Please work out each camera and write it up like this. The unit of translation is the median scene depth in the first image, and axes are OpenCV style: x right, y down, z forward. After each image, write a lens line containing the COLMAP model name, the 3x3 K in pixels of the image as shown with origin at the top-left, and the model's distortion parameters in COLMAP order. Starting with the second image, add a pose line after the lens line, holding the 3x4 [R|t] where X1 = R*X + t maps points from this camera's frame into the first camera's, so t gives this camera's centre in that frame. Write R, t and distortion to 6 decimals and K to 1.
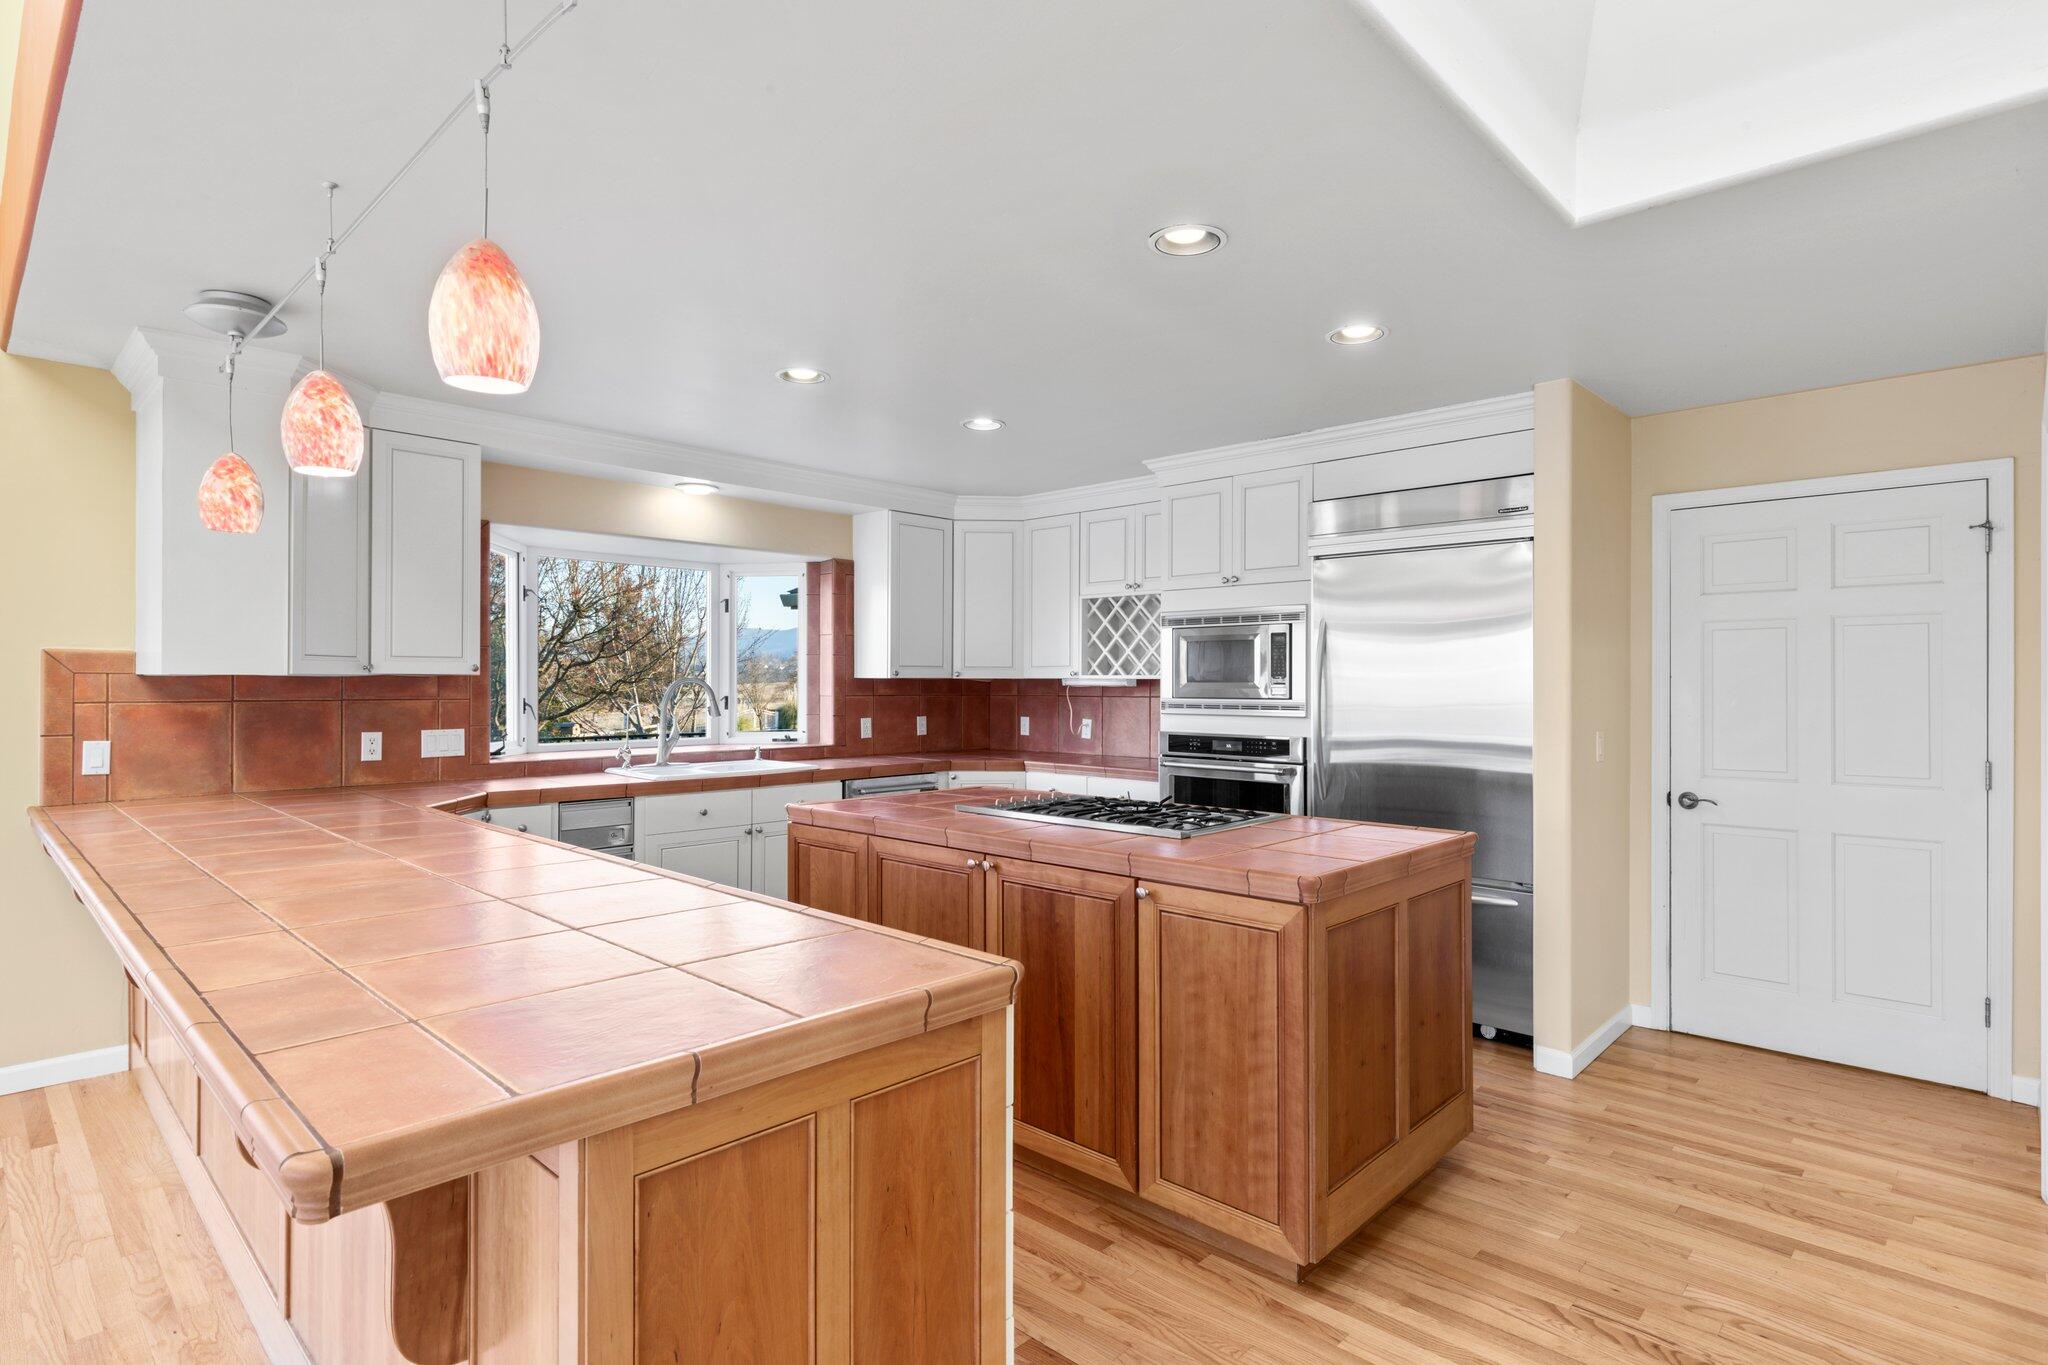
lens RADIAL K [[1046.4, 0, 1039.5], [0, 1046.4, 678.7], [0, 0, 1]] dist [-0.001343, -0.000373]
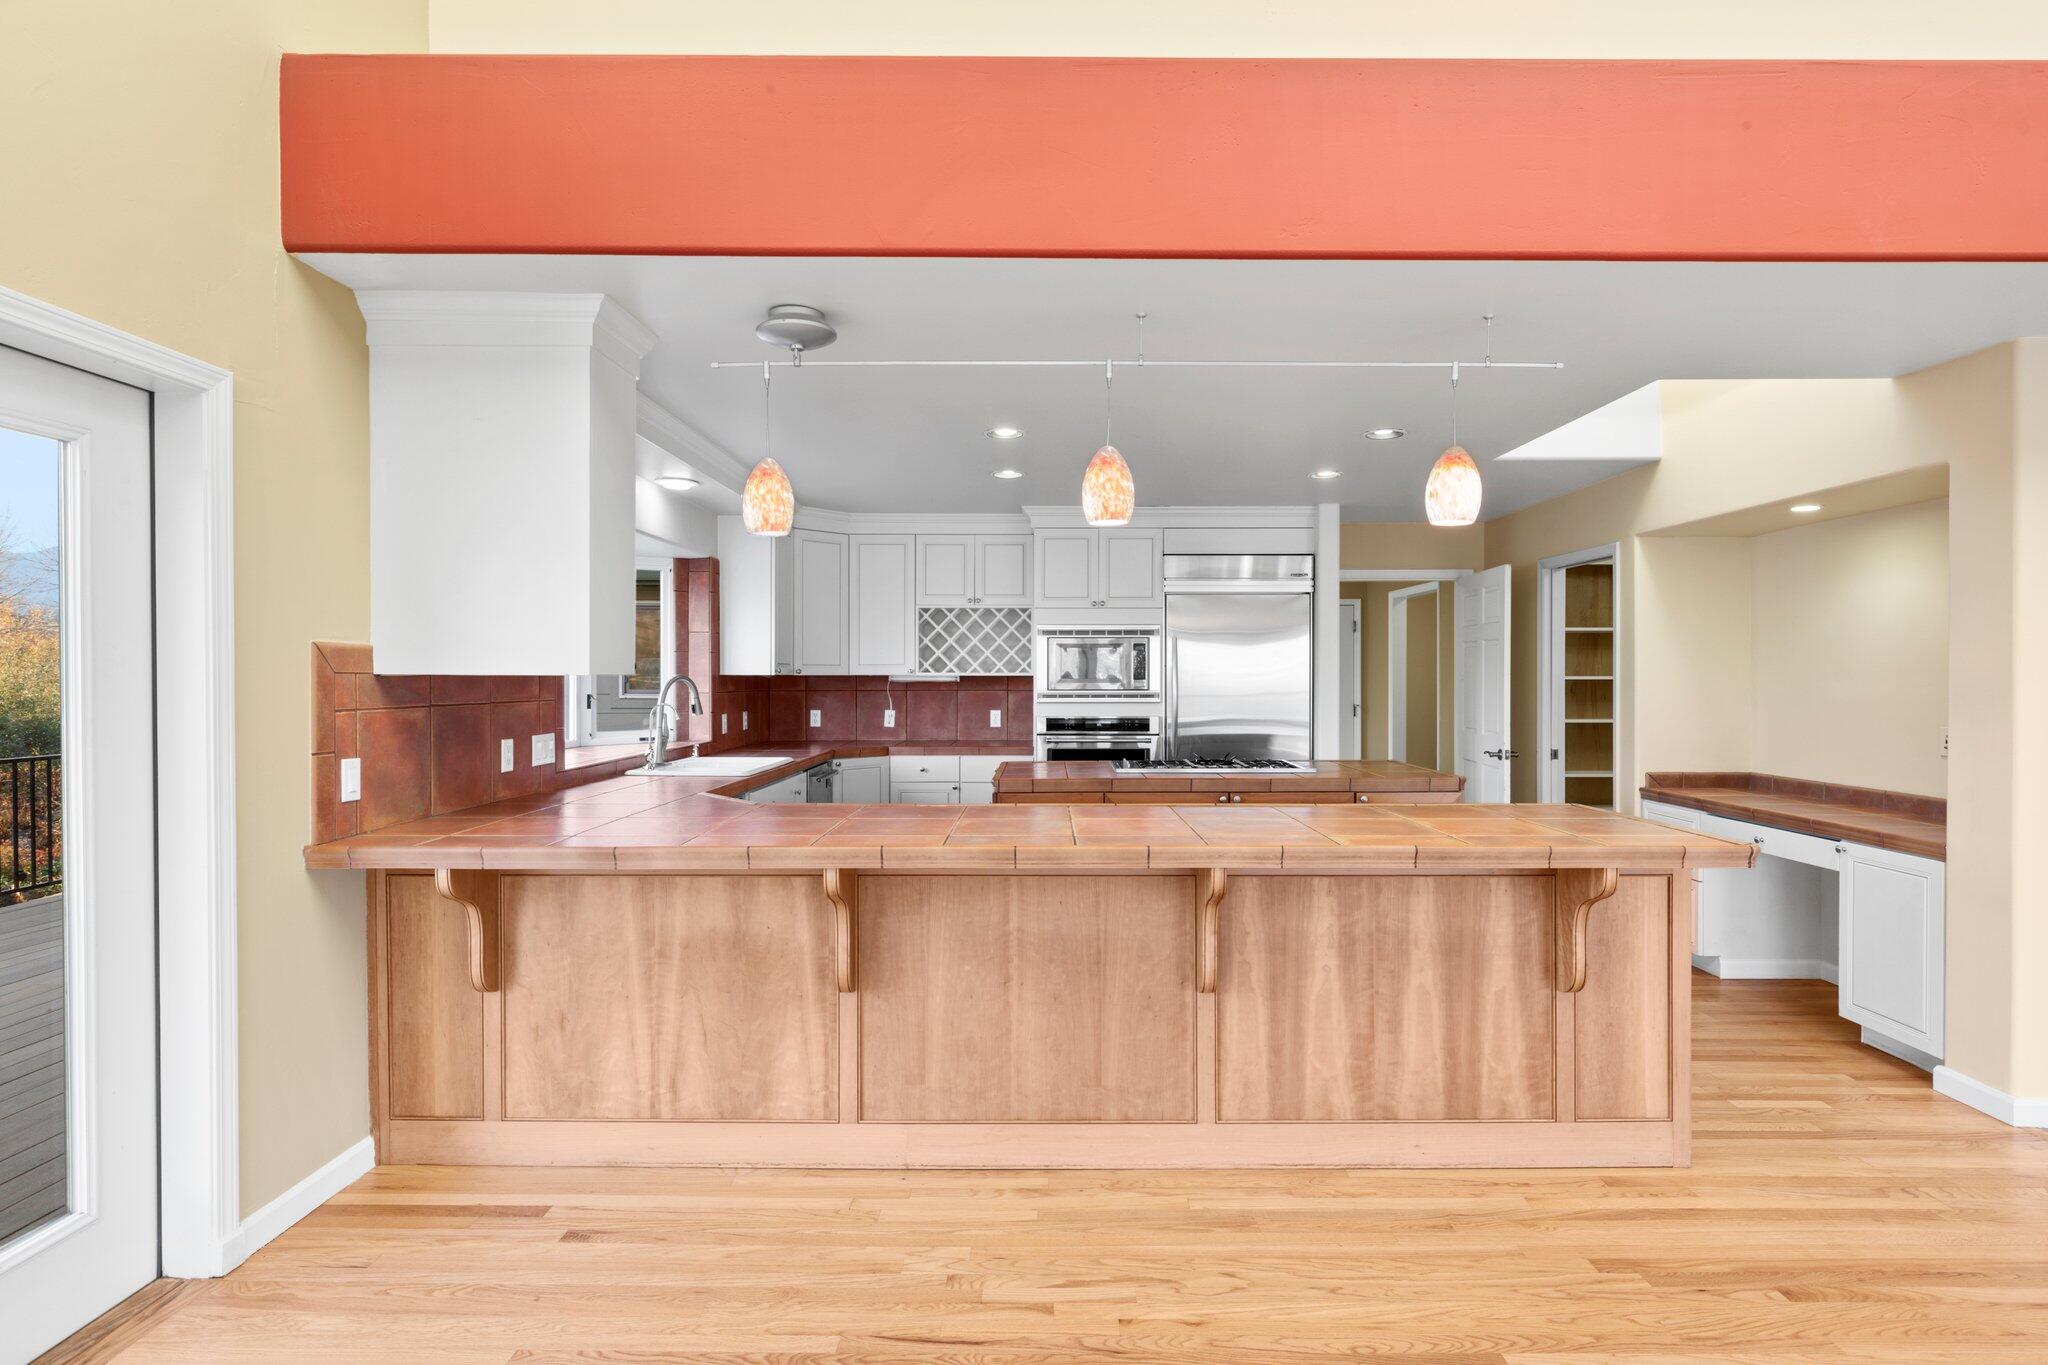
lens RADIAL K [[1046.4, 0, 1030.6], [0, 1046.4, 688.0], [0, 0, 1]] dist [-0.001343, -0.000373]
pose [[0.737982, -0.009381, 0.674756, -0.771228], [-0.001493, 0.999878, 0.015535, -0.005100], [-0.674819, -0.012472, 0.737878, 0.049944]]
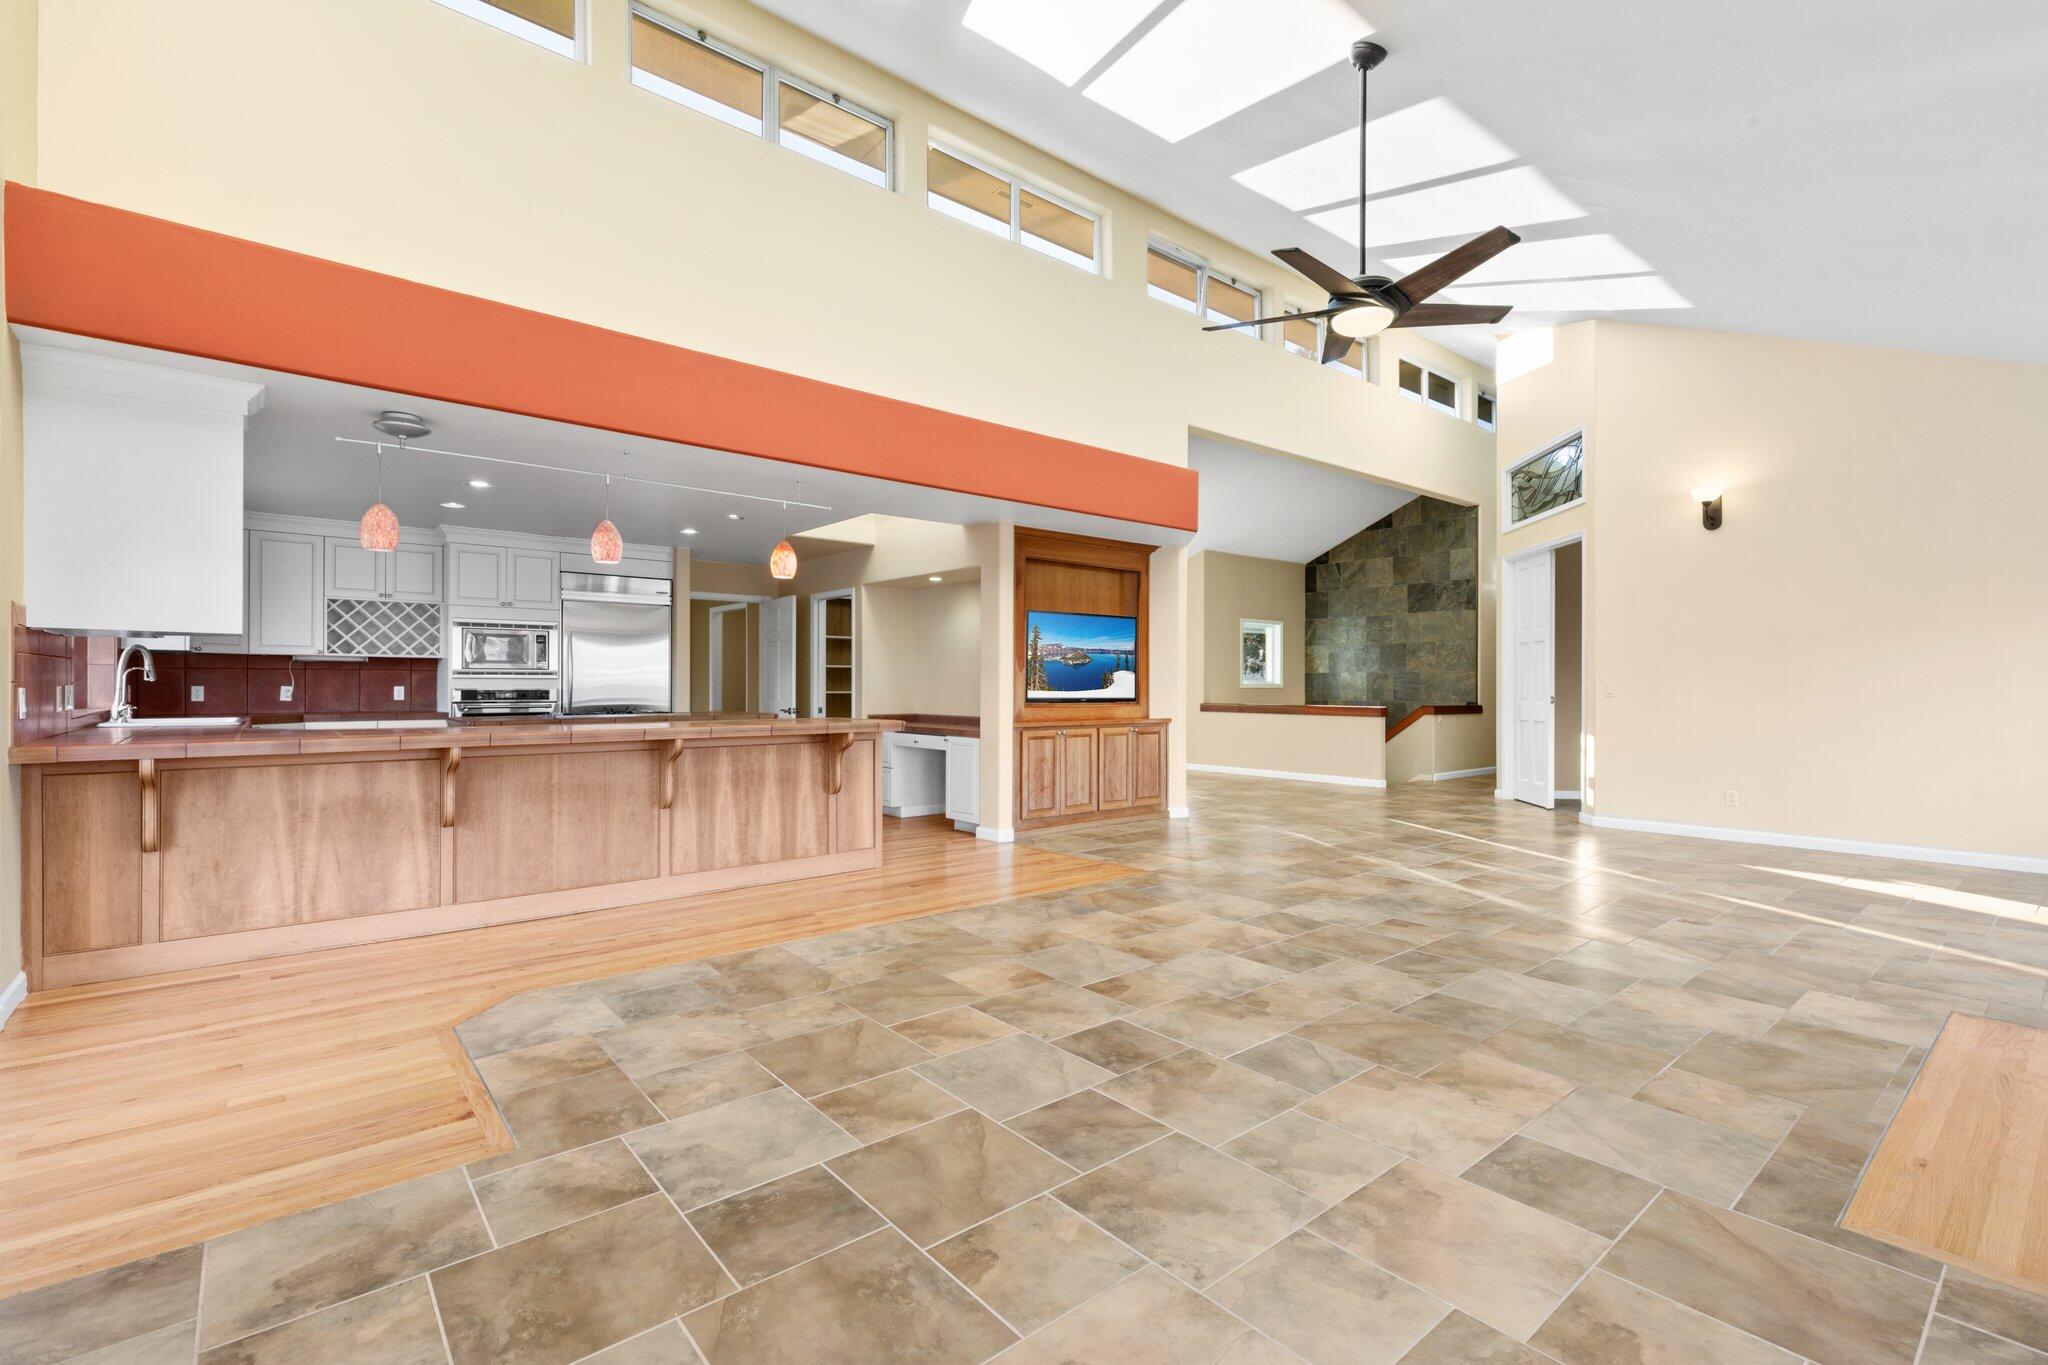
lens RADIAL K [[904.3, 0, 1040.1], [0, 904.3, 679.0], [0, 0, 1]] dist [0.002394, 0.000157]
pose [[0.115821, 0.002721, 0.993266, -1.220082], [-0.007891, 0.999967, -0.001819, 0.029946], [-0.993239, -0.007627, 0.115839, -0.099433]]
